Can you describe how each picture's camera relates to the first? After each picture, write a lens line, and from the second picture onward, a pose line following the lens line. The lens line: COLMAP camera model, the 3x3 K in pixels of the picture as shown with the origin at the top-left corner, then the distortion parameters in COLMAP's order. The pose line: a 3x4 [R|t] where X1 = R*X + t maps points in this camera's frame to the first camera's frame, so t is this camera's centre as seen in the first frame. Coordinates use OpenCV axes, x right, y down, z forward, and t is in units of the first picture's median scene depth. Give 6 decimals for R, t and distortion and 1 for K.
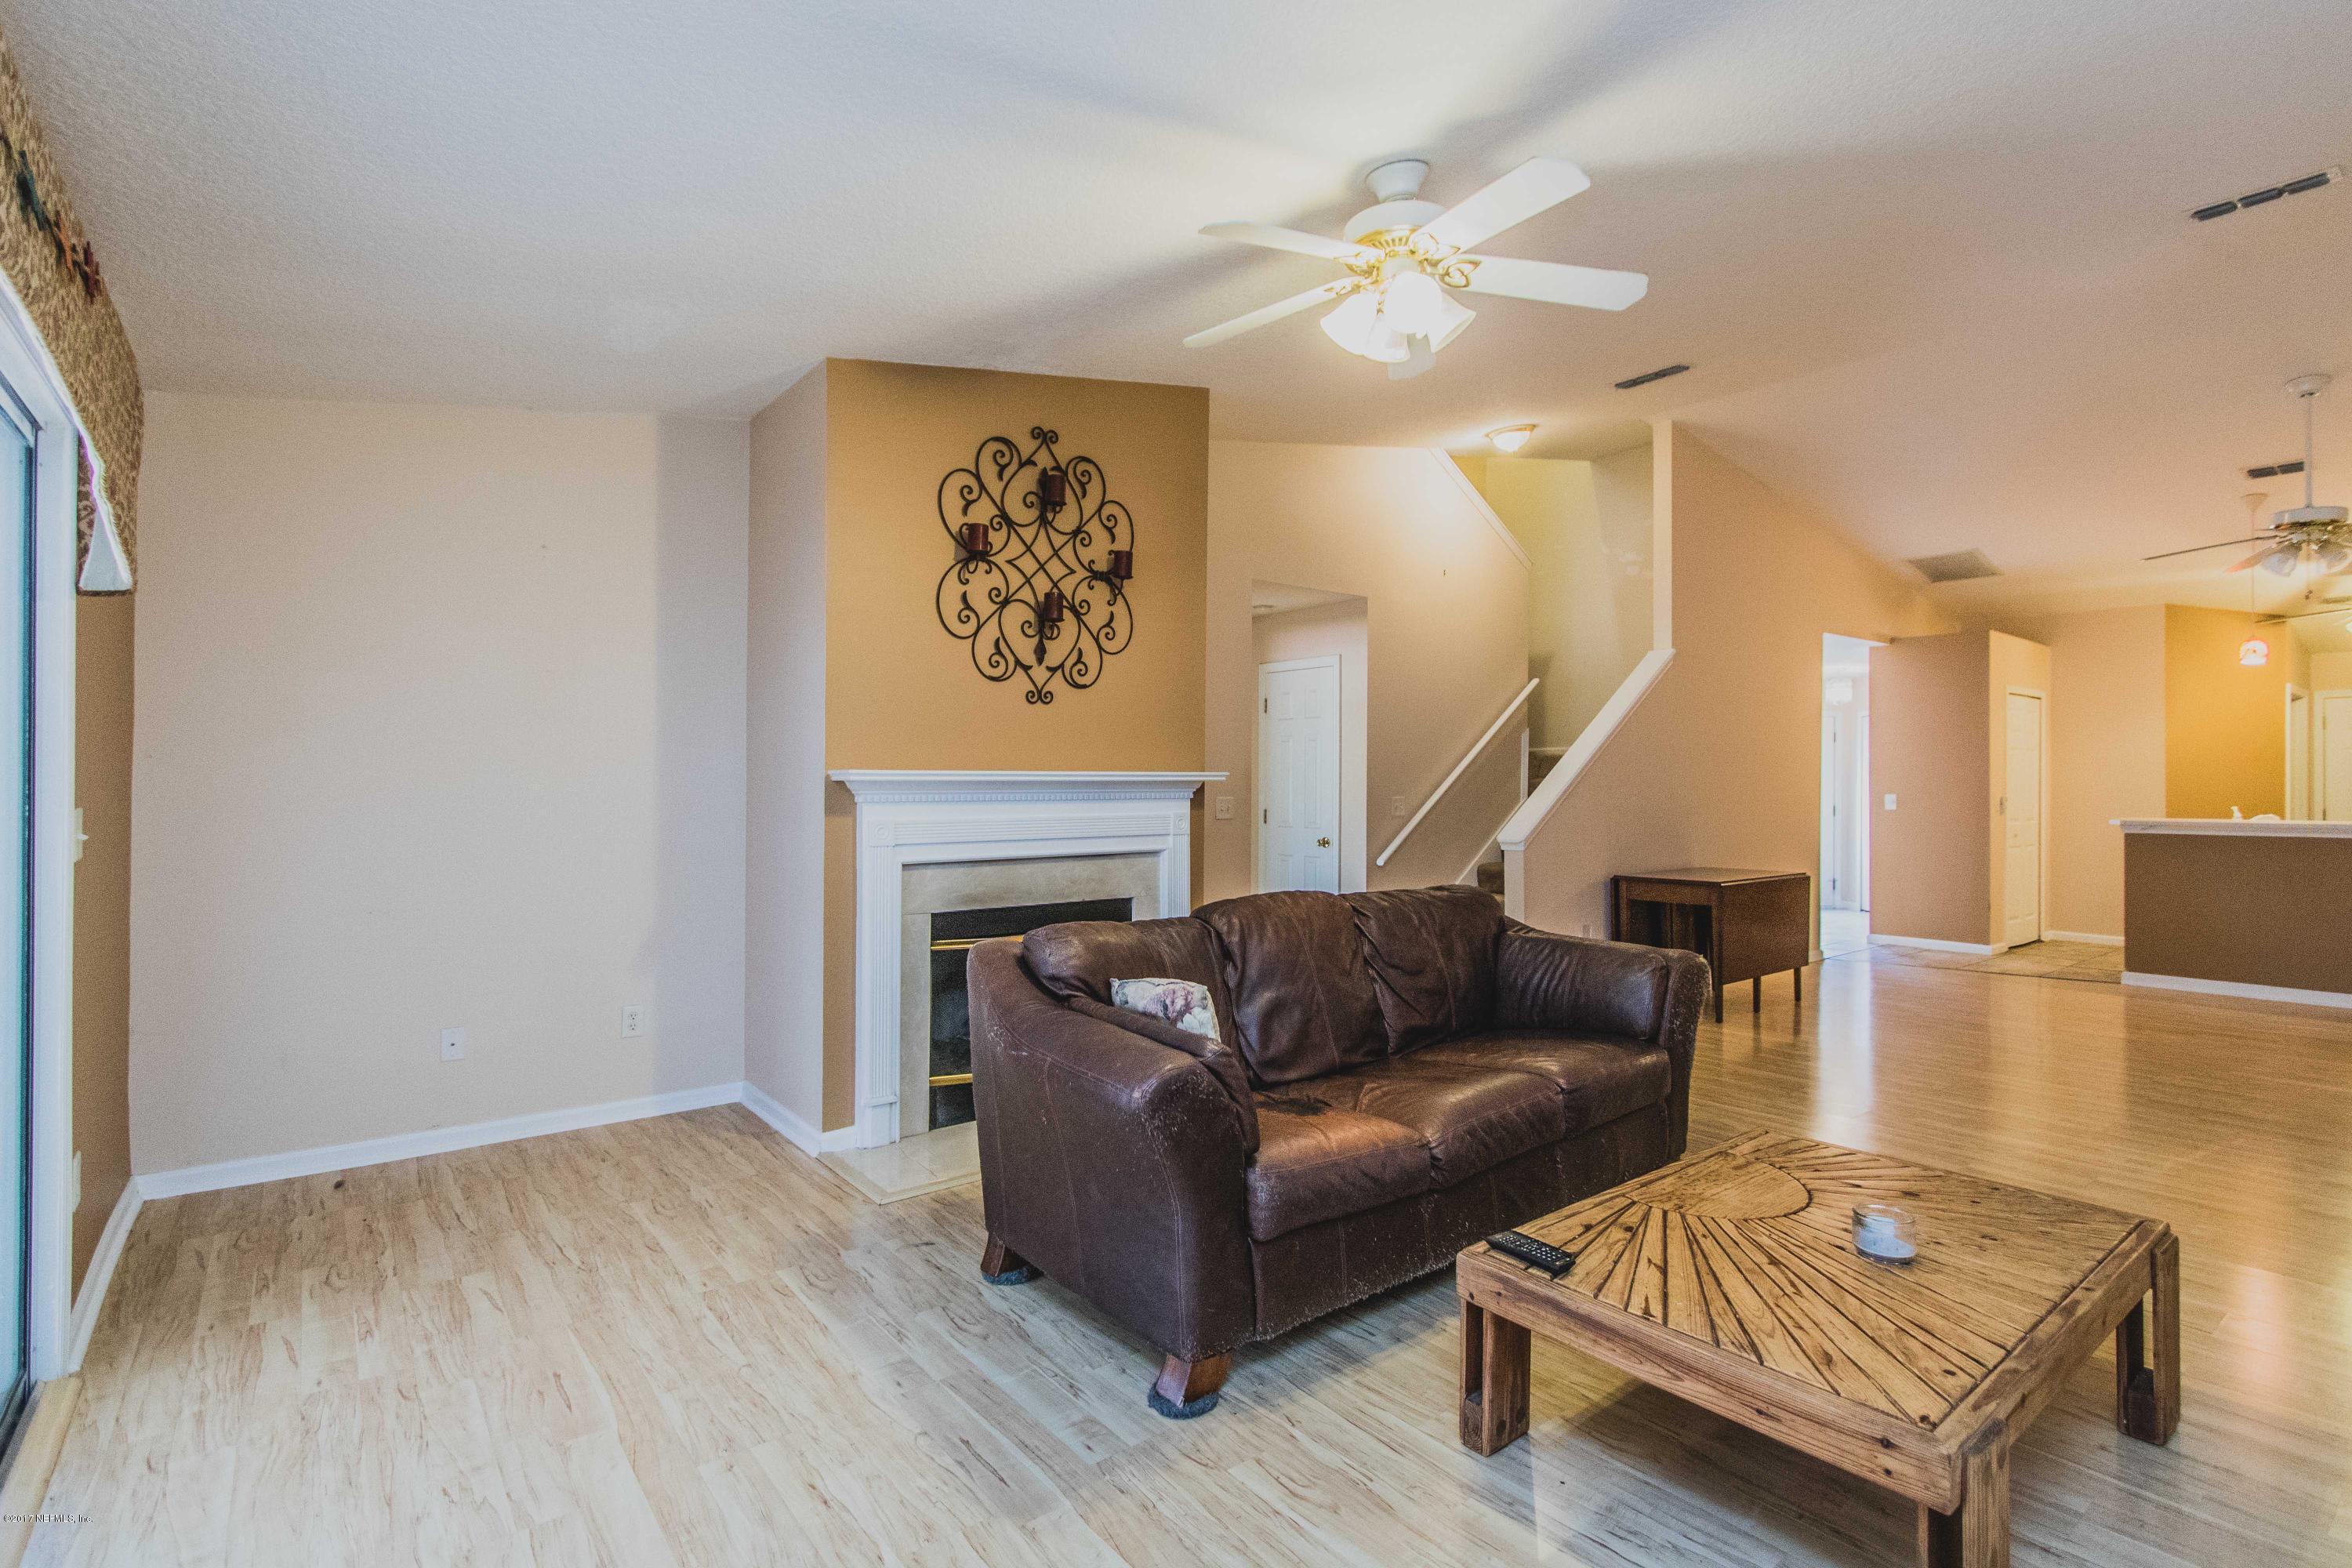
lens RADIAL K [[1093.9, 0, 1165.1], [0, 1093.9, 780.1], [0, 0, 1]] dist [0.000460, -0.001172]
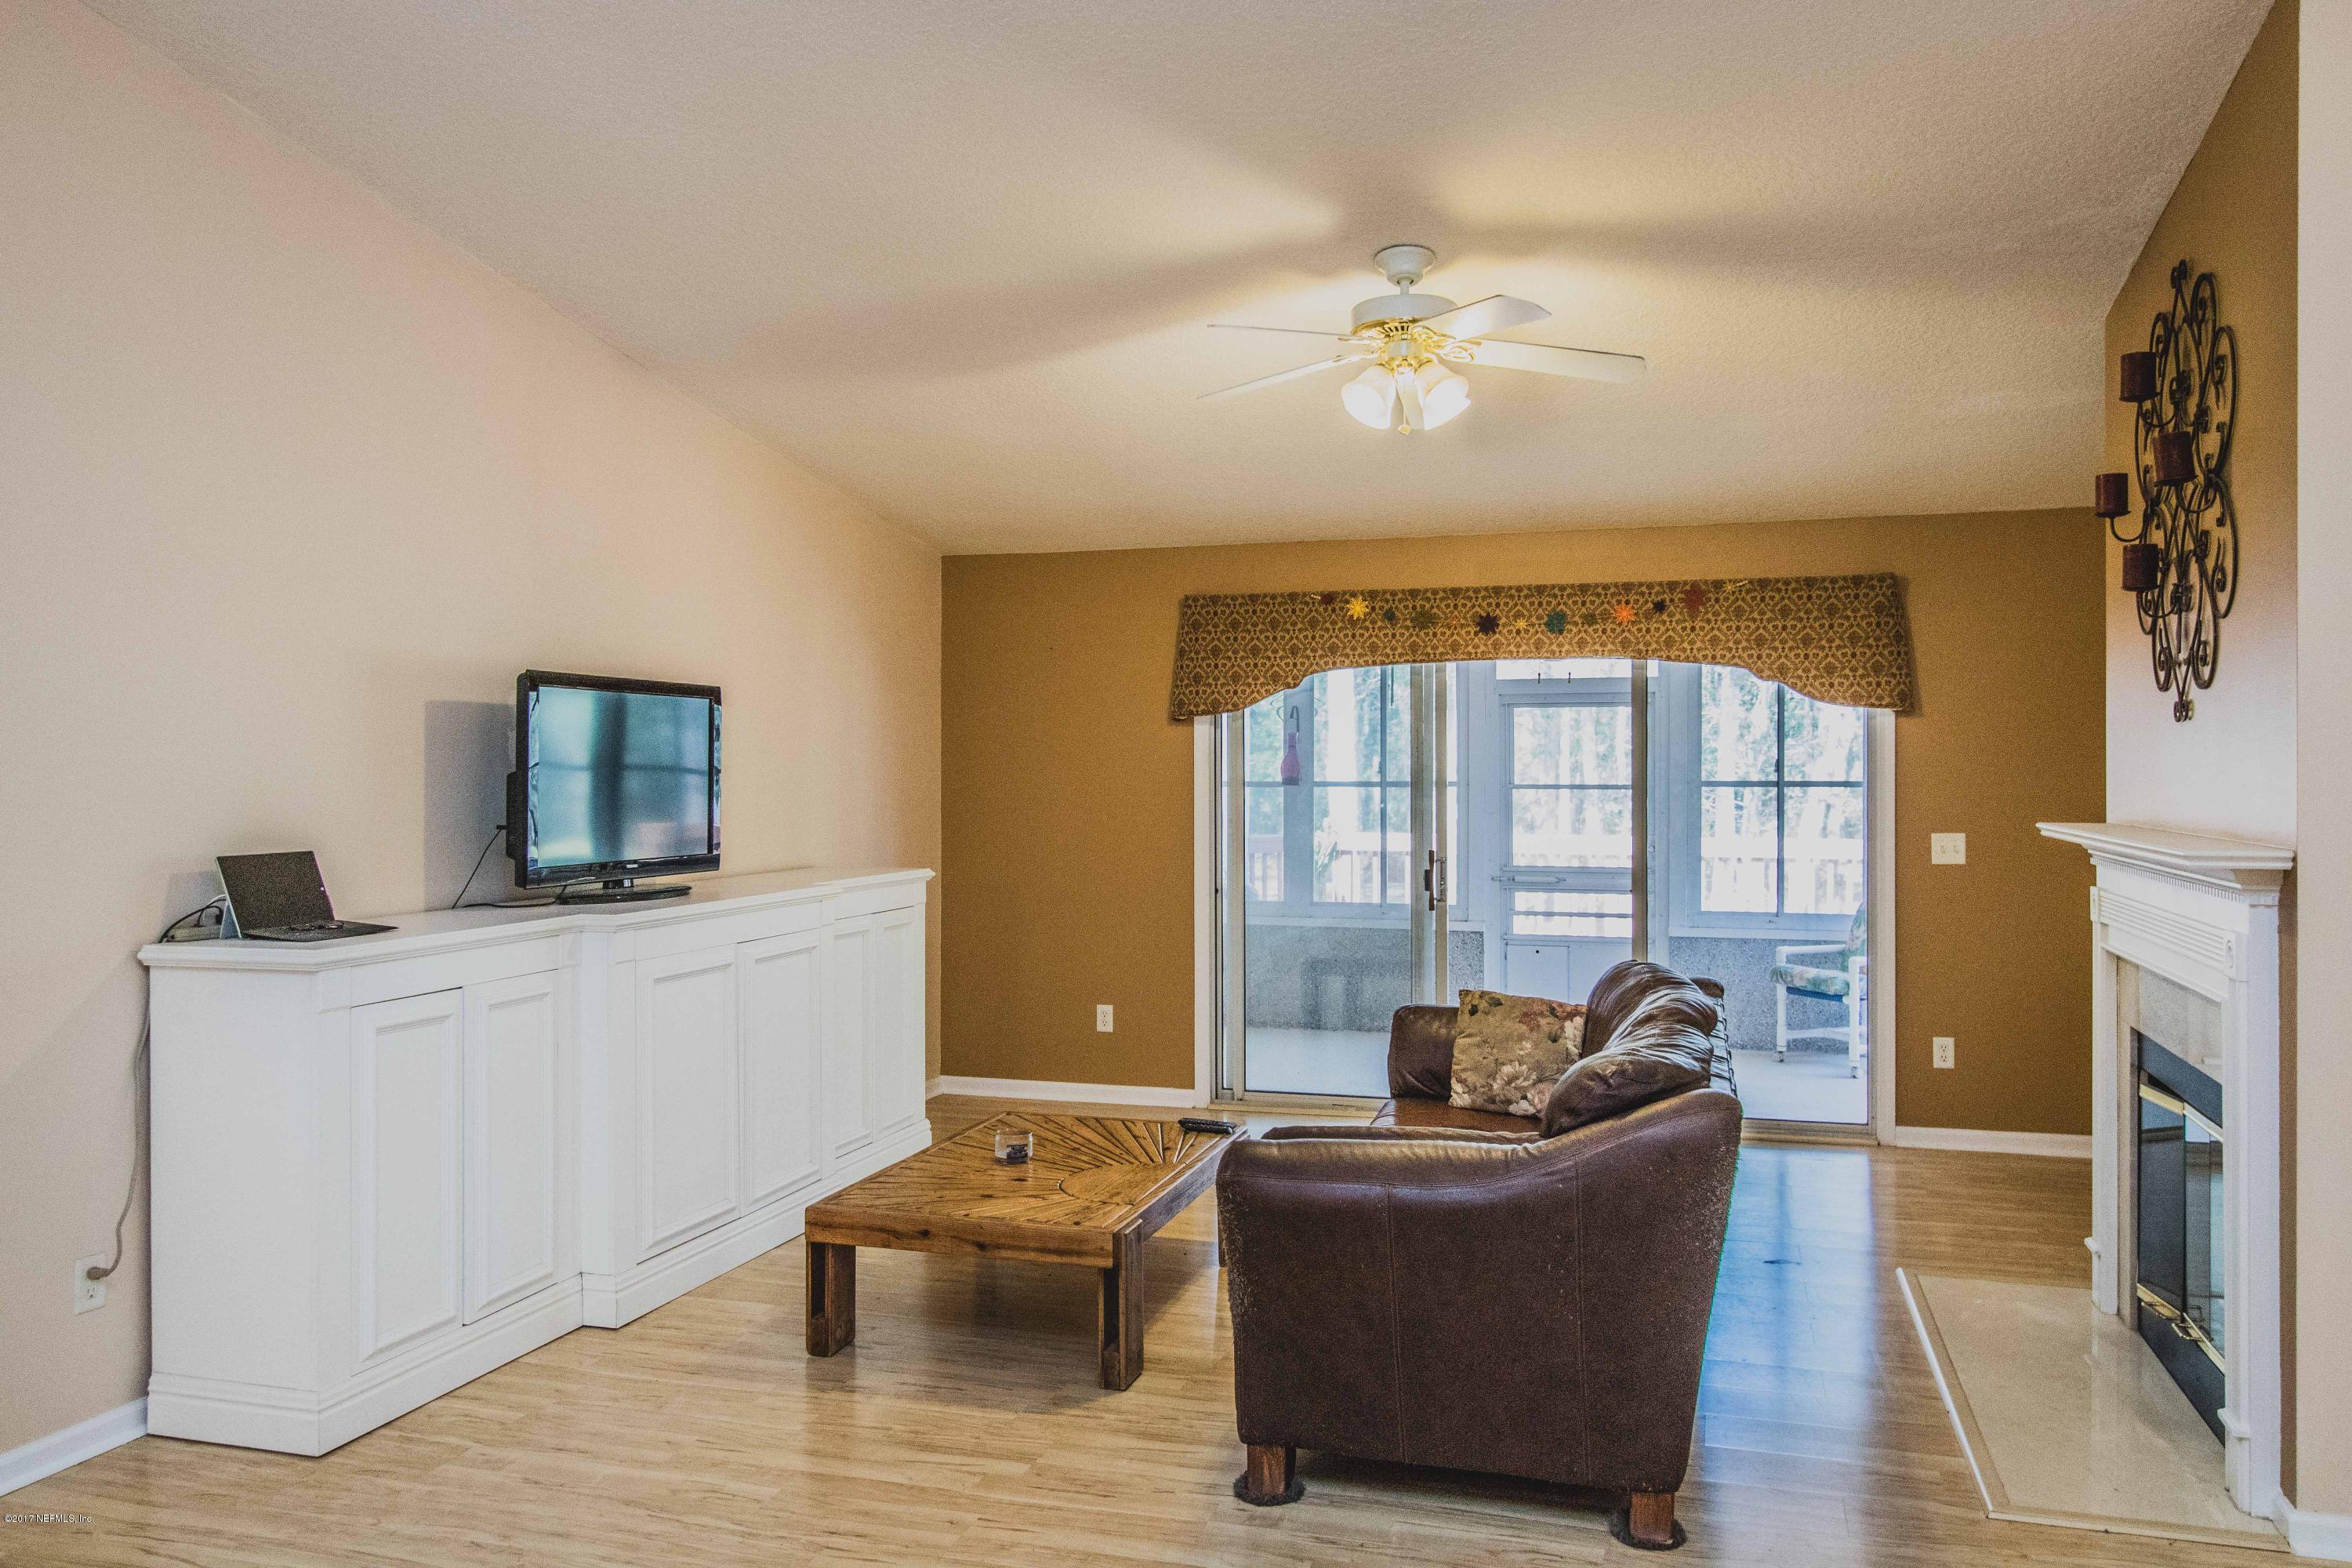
lens RADIAL K [[1722.2, 0, 1181.1], [0, 1722.2, 767.6], [0, 0, 1]] dist [-0.004283, 0.004753]
pose [[-0.808881, -0.003428, -0.587962, 0.885475], [-0.004694, 0.999989, 0.000628, -0.042203], [0.587953, 0.003268, -0.808888, 1.438508]]
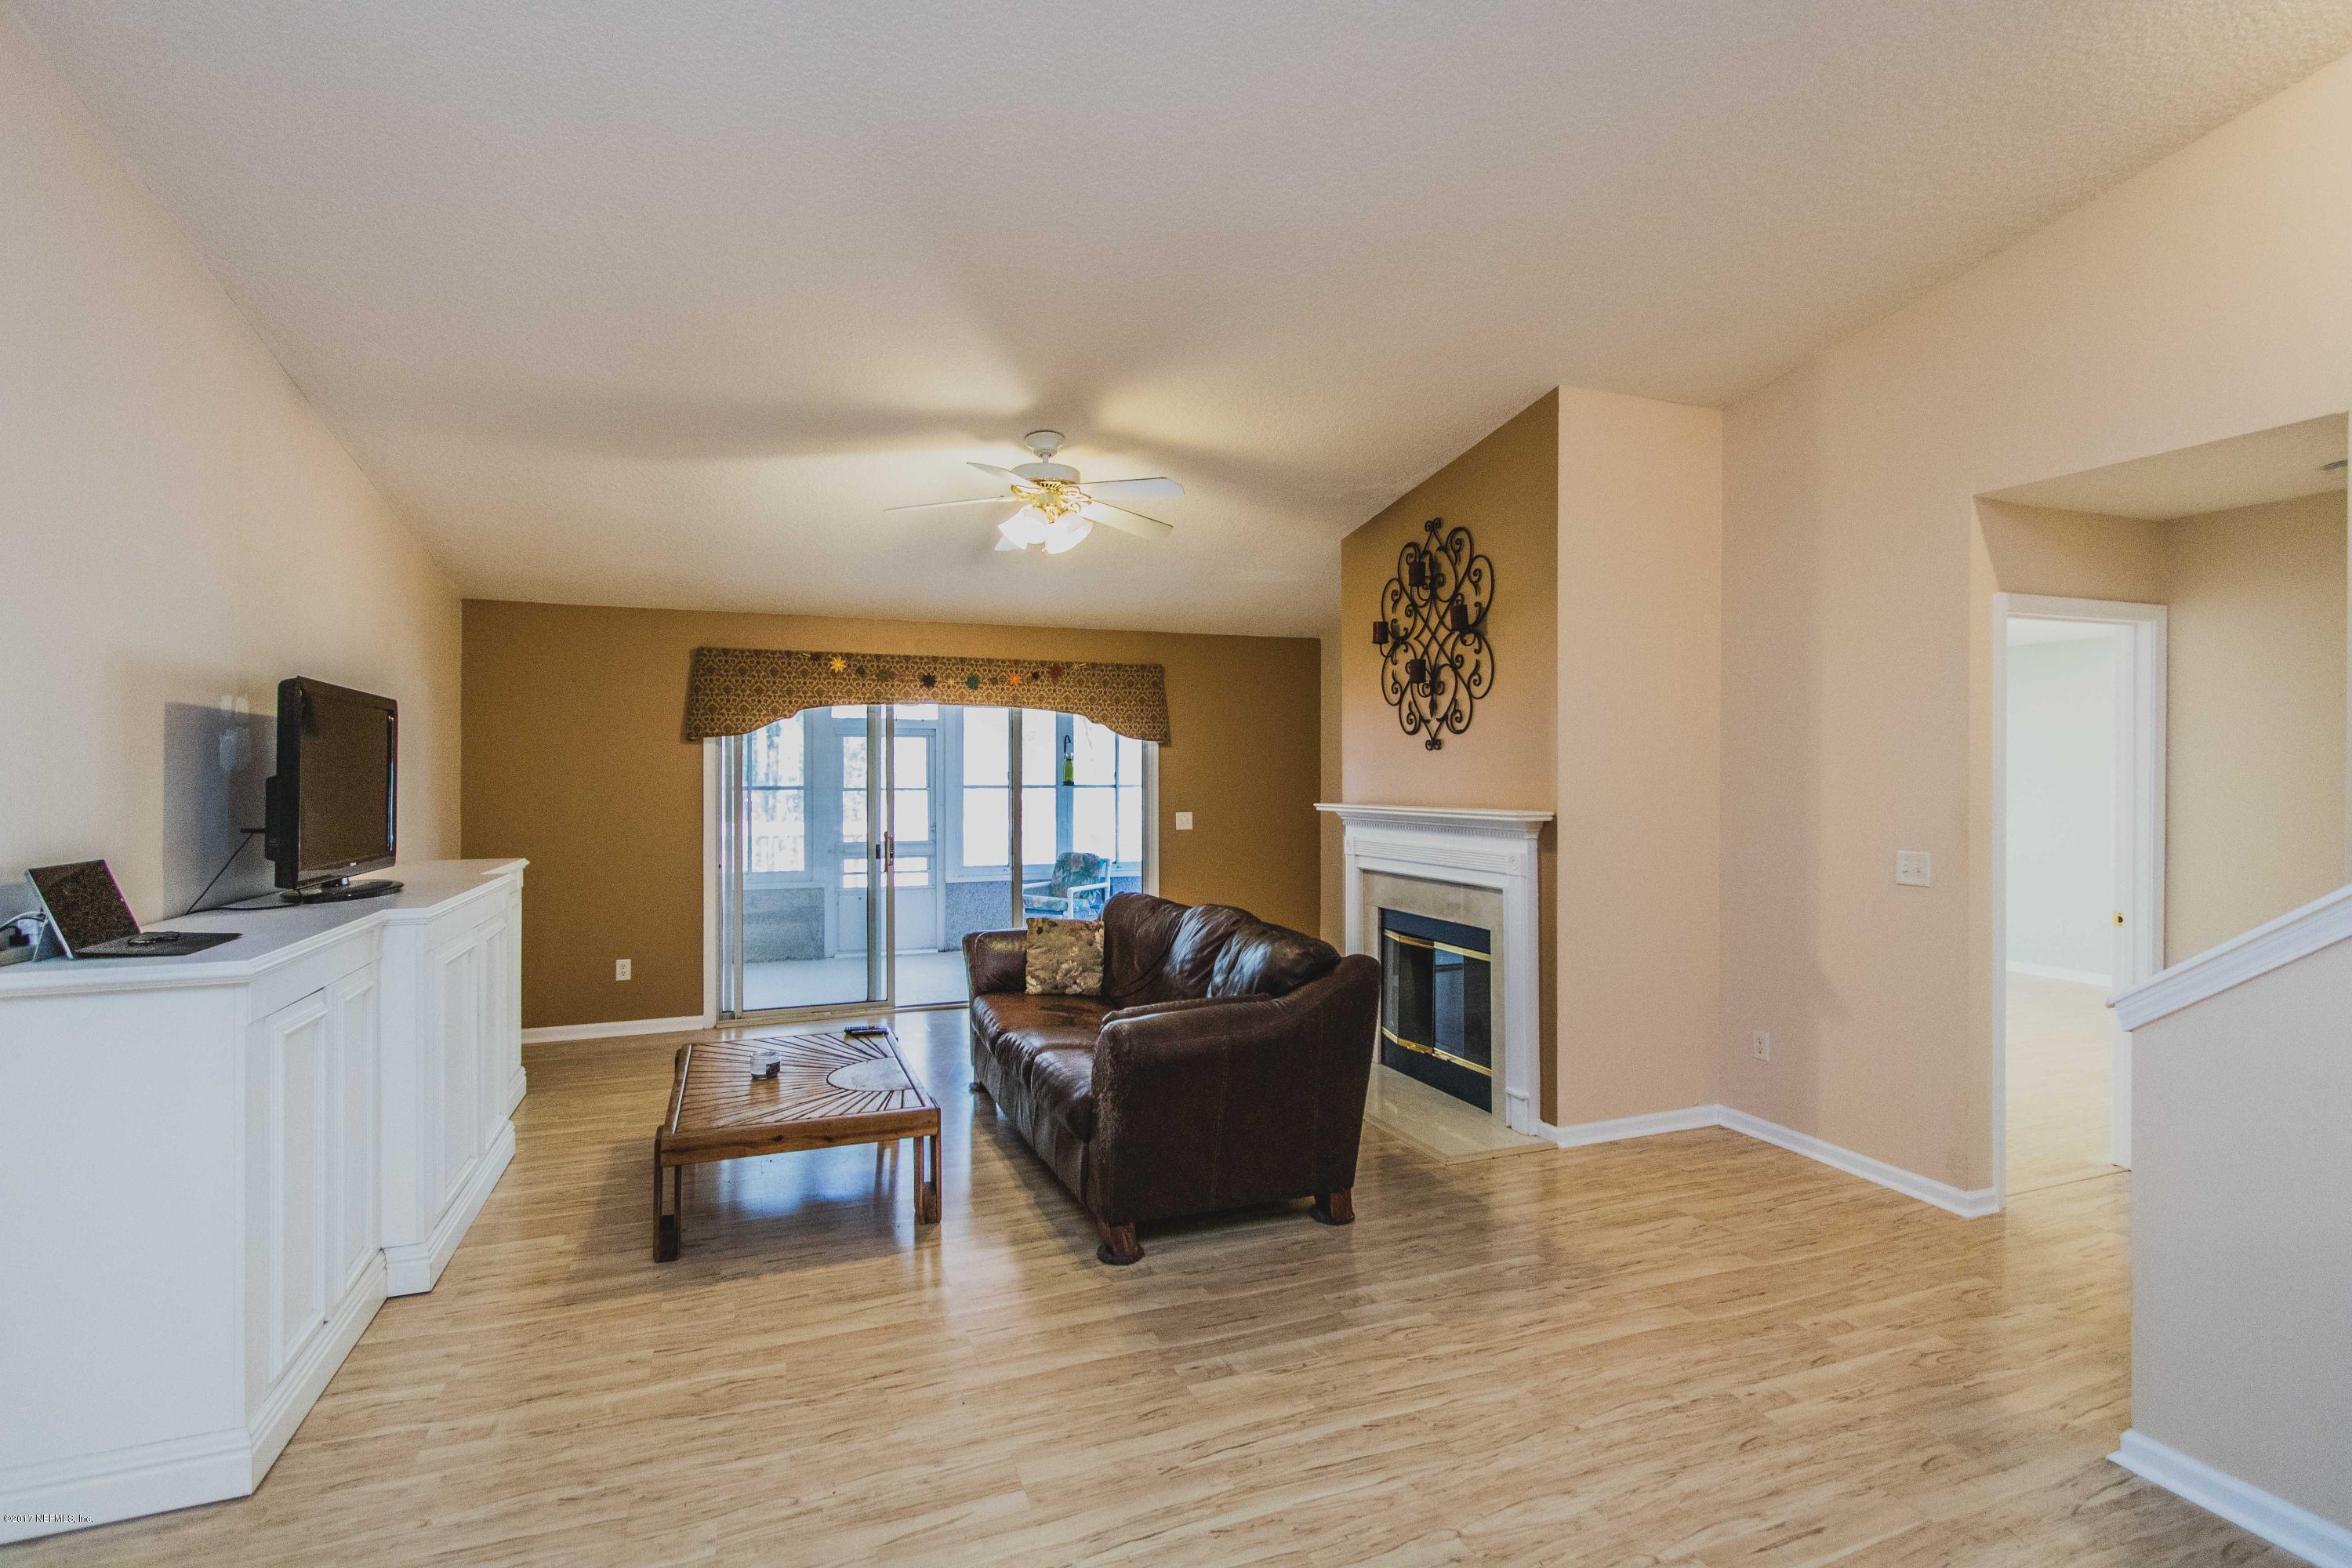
lens RADIAL K [[1093.9, 0, 1170.9], [0, 1093.9, 775.1], [0, 0, 1]] dist [0.000460, -0.001172]
pose [[-0.274216, -0.006345, -0.961647, 1.110124], [-0.002670, 0.999979, -0.005837, -0.034580], [0.961664, 0.000967, -0.274227, 1.048629]]
